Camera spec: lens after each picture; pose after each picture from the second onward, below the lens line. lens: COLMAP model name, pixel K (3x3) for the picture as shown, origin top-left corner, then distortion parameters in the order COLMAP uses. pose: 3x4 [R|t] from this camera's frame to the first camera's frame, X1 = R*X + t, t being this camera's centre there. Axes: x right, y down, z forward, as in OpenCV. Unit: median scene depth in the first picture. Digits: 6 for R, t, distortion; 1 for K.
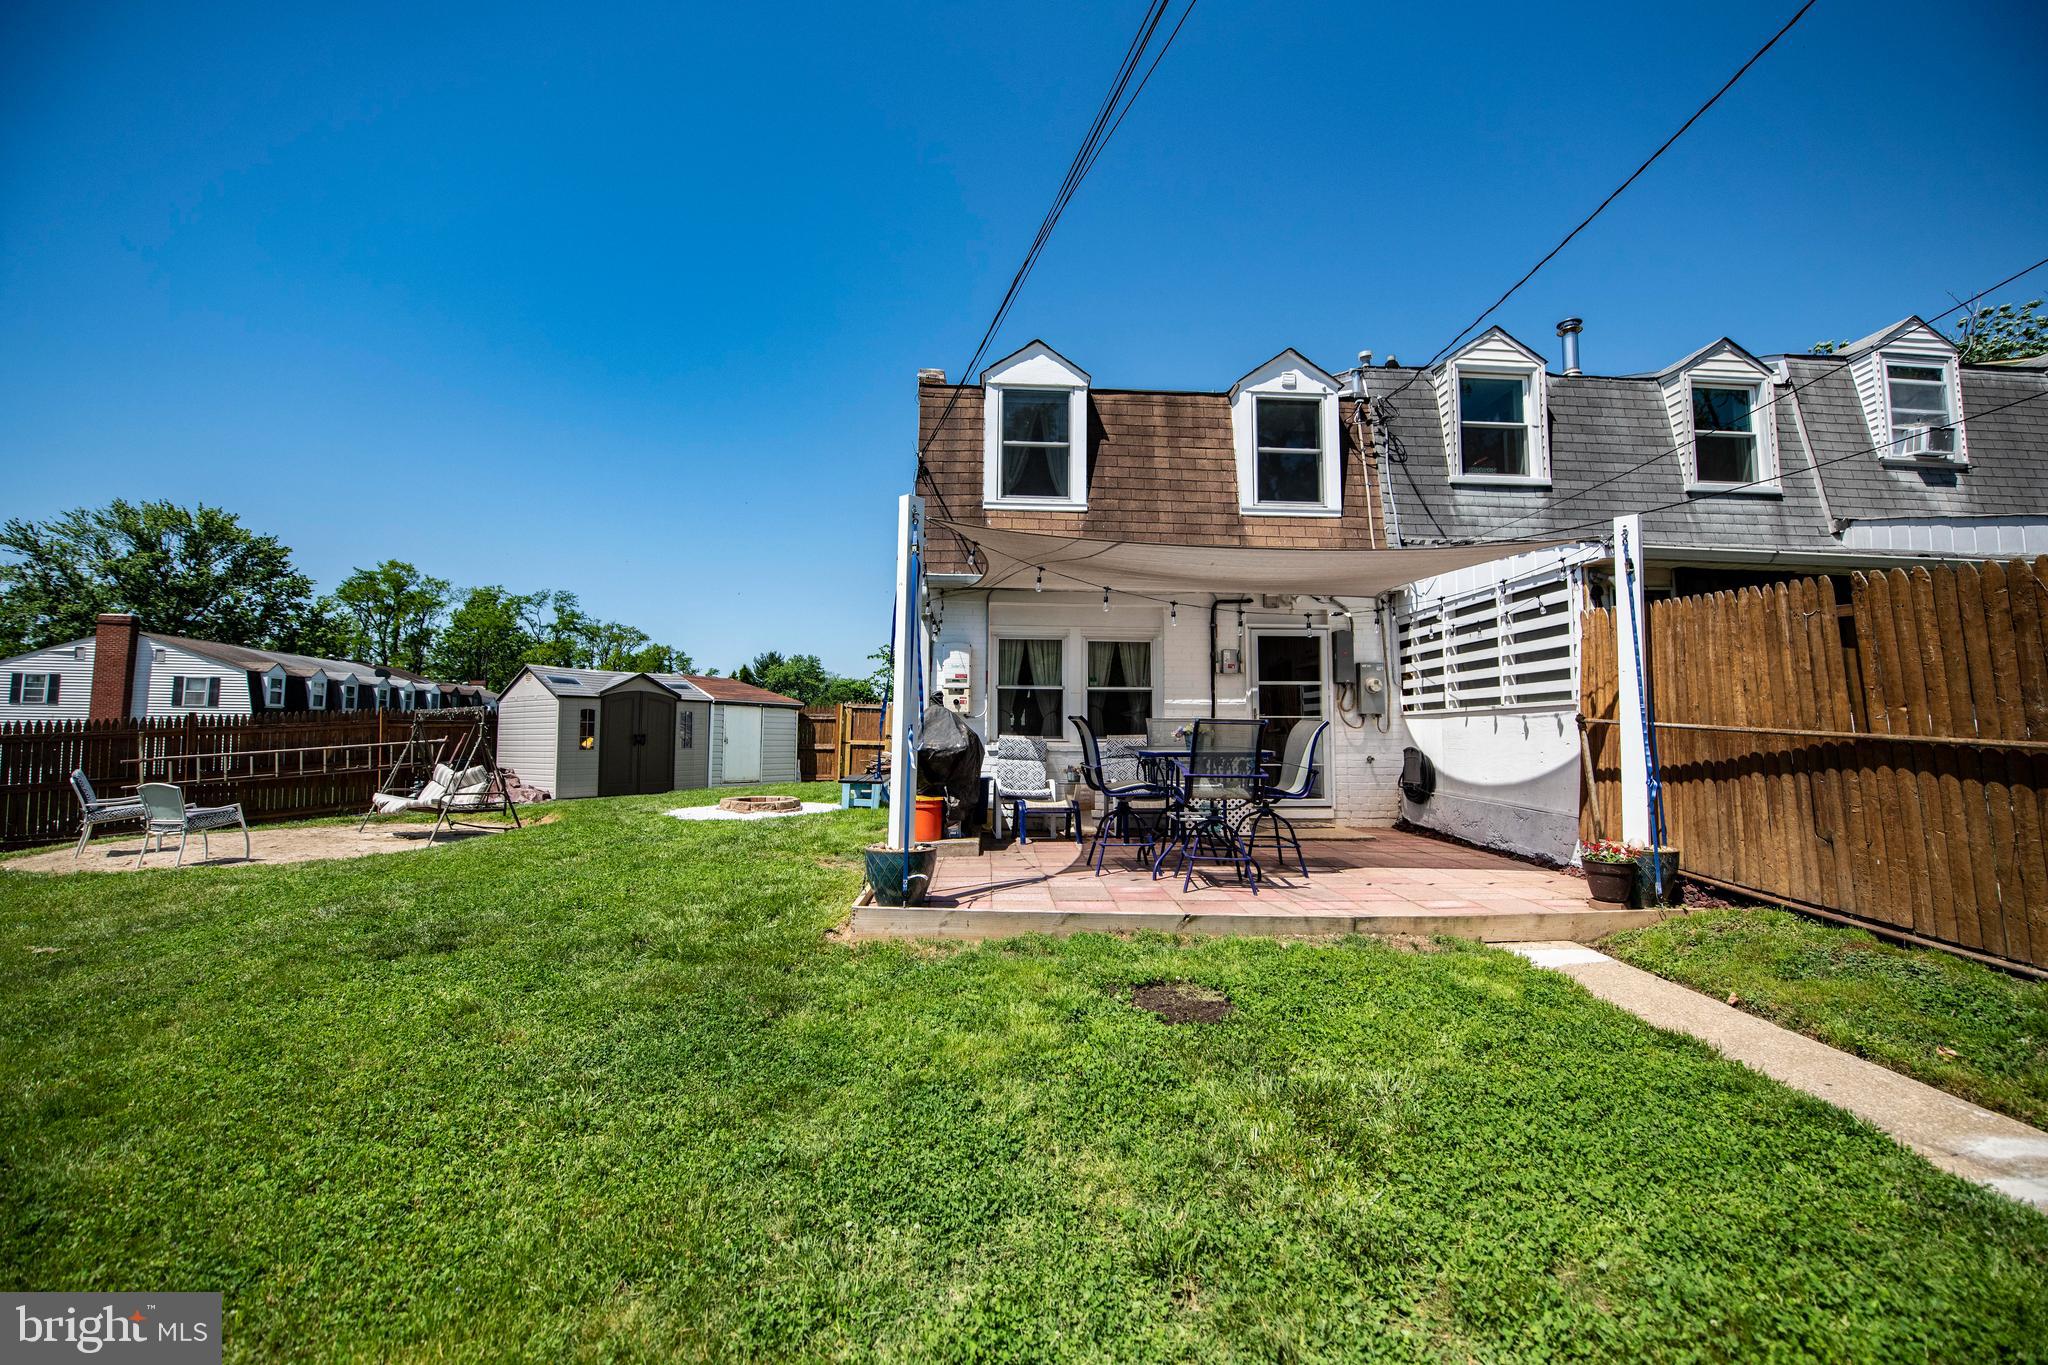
lens RADIAL K [[814.7, 0, 1032.2], [0, 814.7, 672.3], [0, 0, 1]] dist [-0.014226, -0.000643]
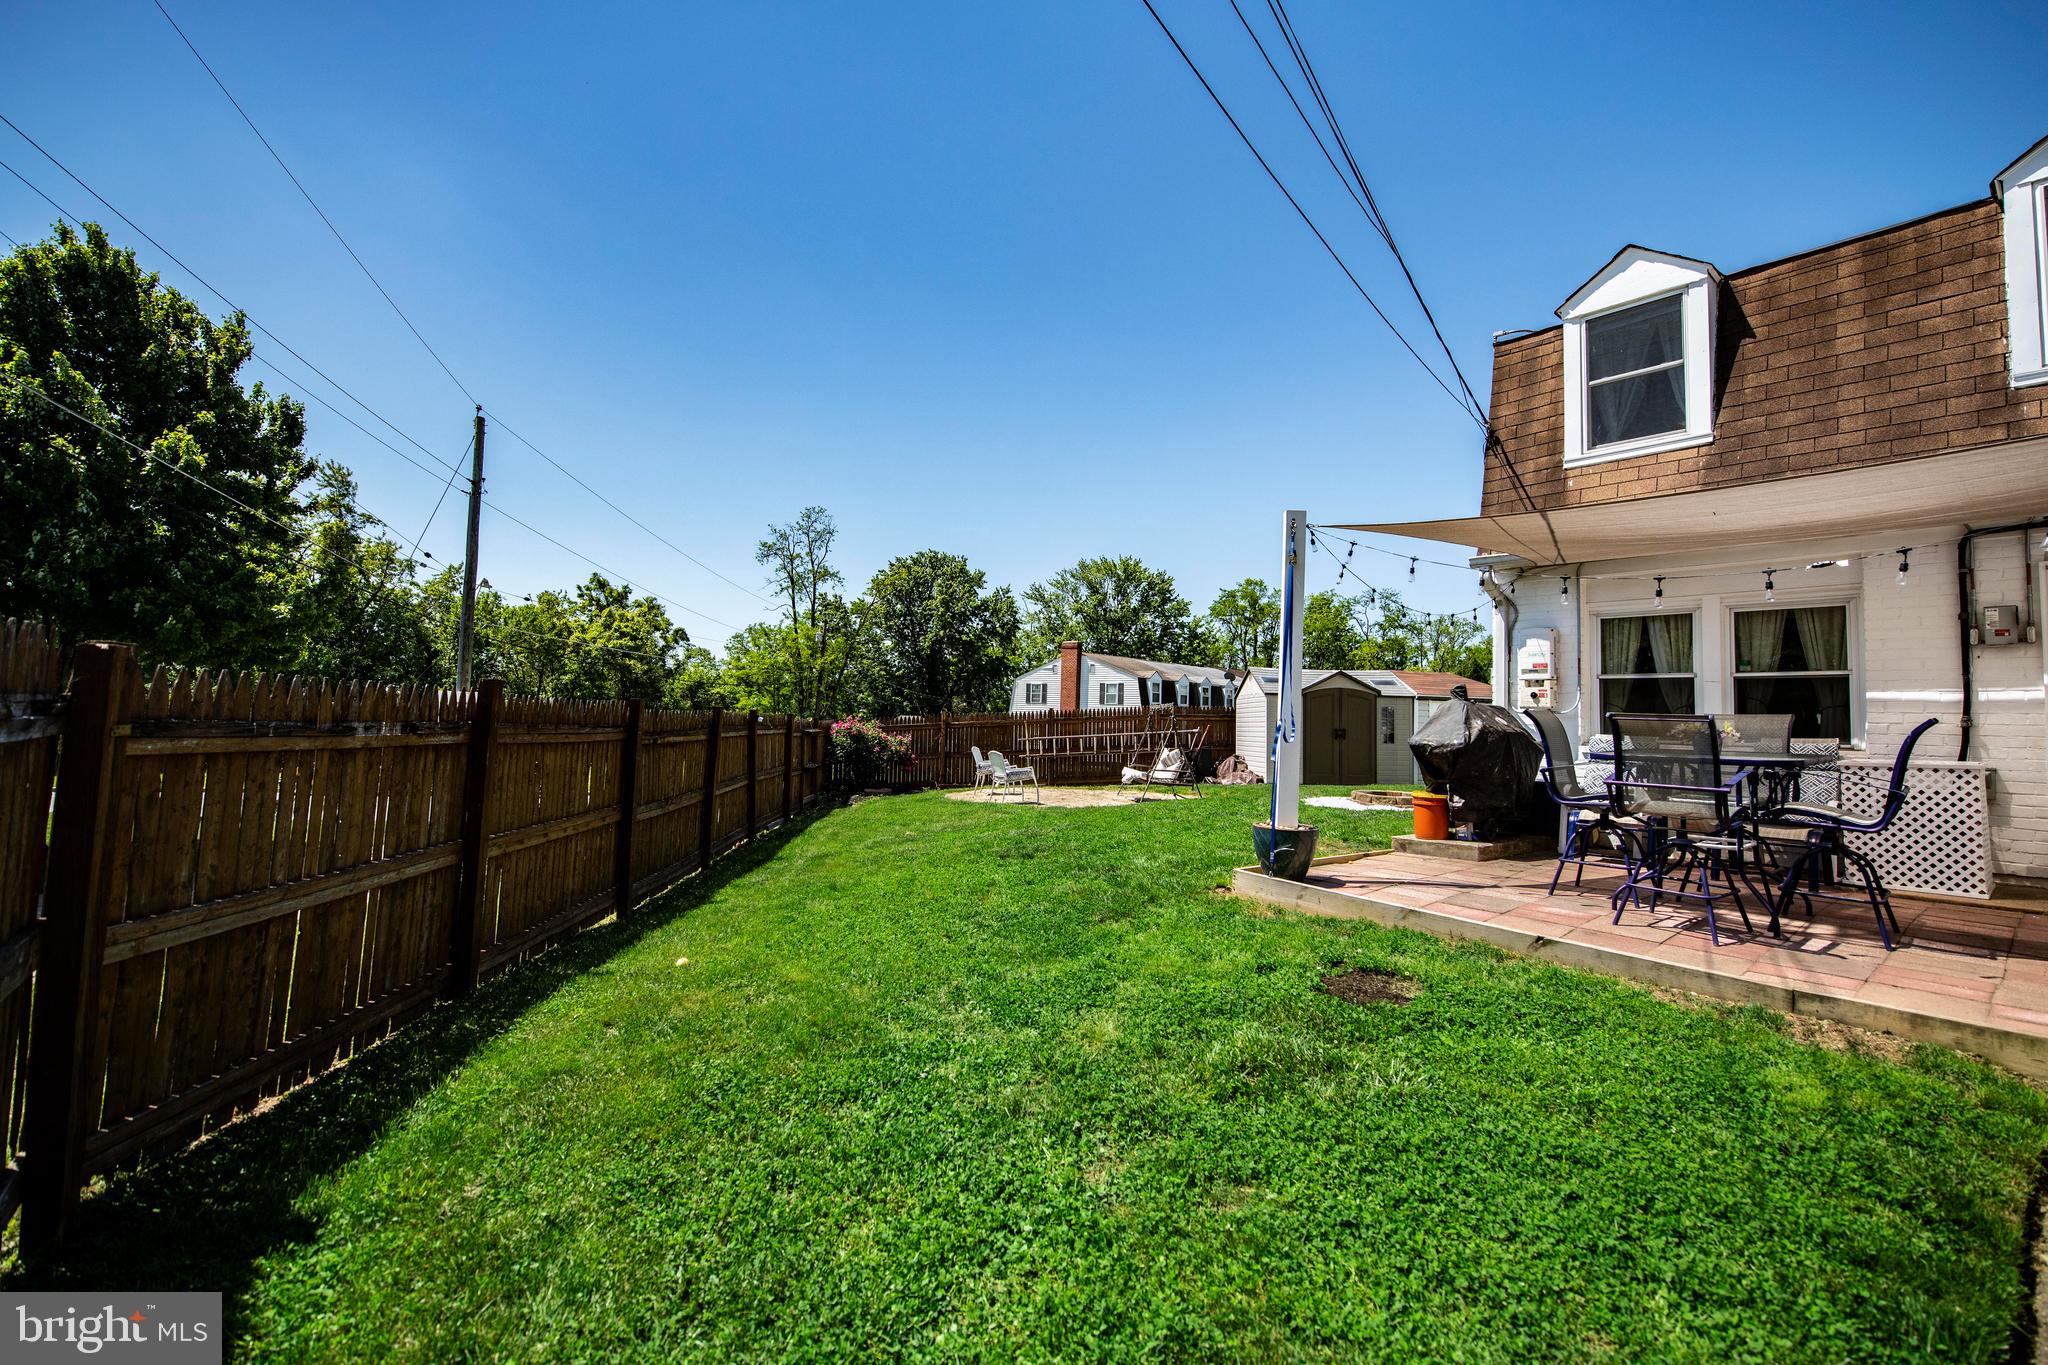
lens RADIAL K [[880.3, 0, 1056.7], [0, 880.3, 667.7], [0, 0, 1]] dist [-0.001680, -0.000222]
pose [[0.609552, -0.036421, -0.791909, 0.329190], [0.038028, 0.999137, -0.016681, 0.002830], [0.791833, -0.019947, 0.610411, 0.009695]]
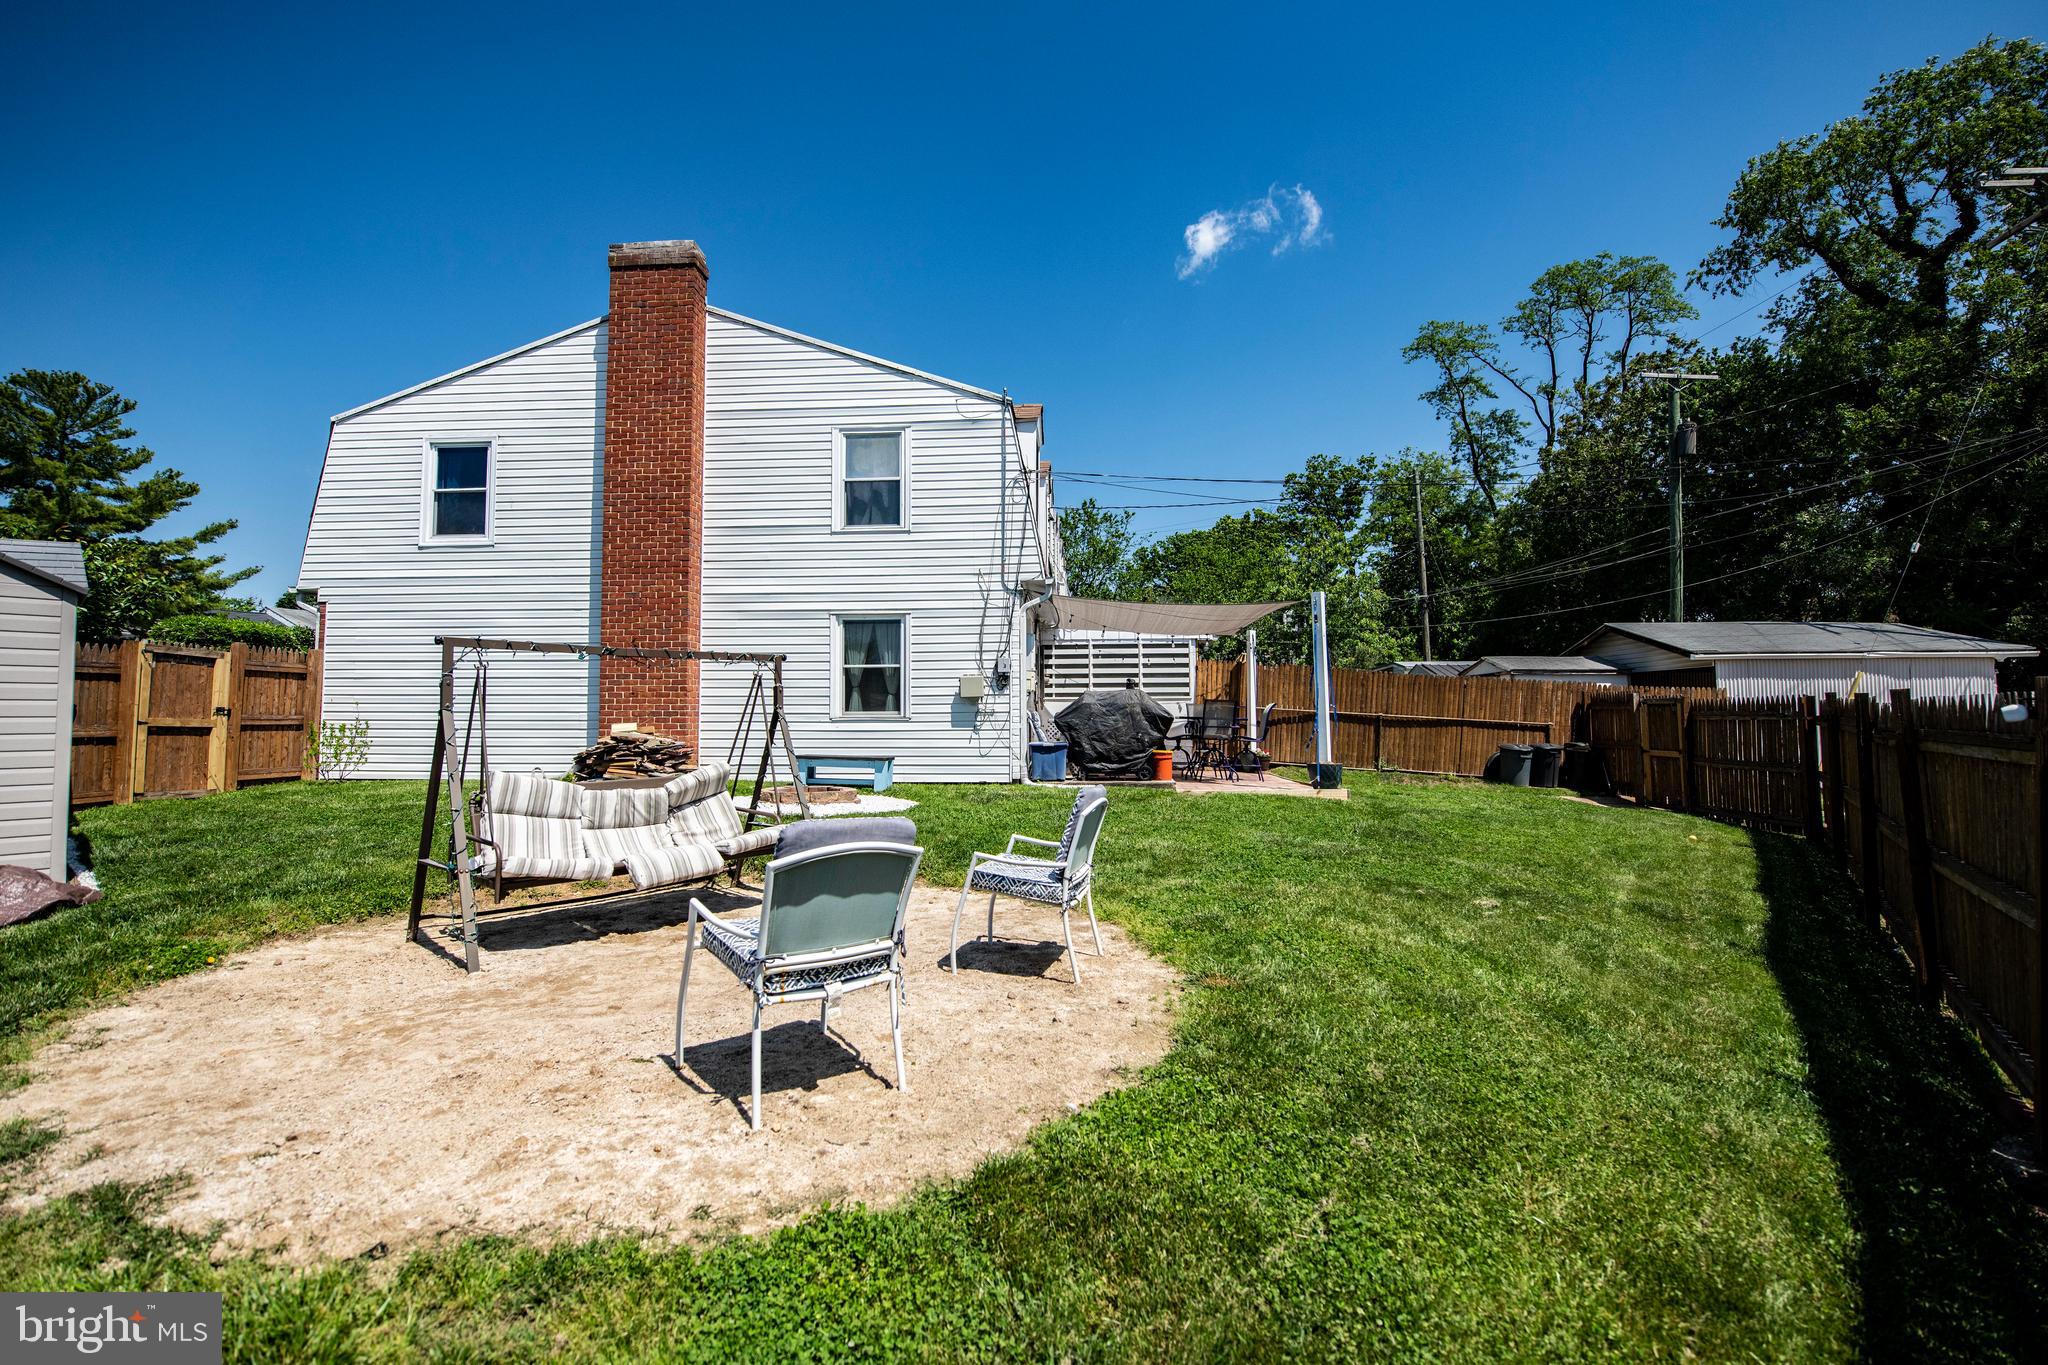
lens RADIAL K [[918.7, 0, 1023.9], [0, 918.7, 667.9], [0, 0, 1]] dist [-0.012335, -0.000101]
pose [[0.115838, 0.052012, 0.991905, -1.400118], [-0.076650, 0.996118, -0.043281, 0.071986], [-0.990306, -0.071016, 0.119375, 0.812107]]
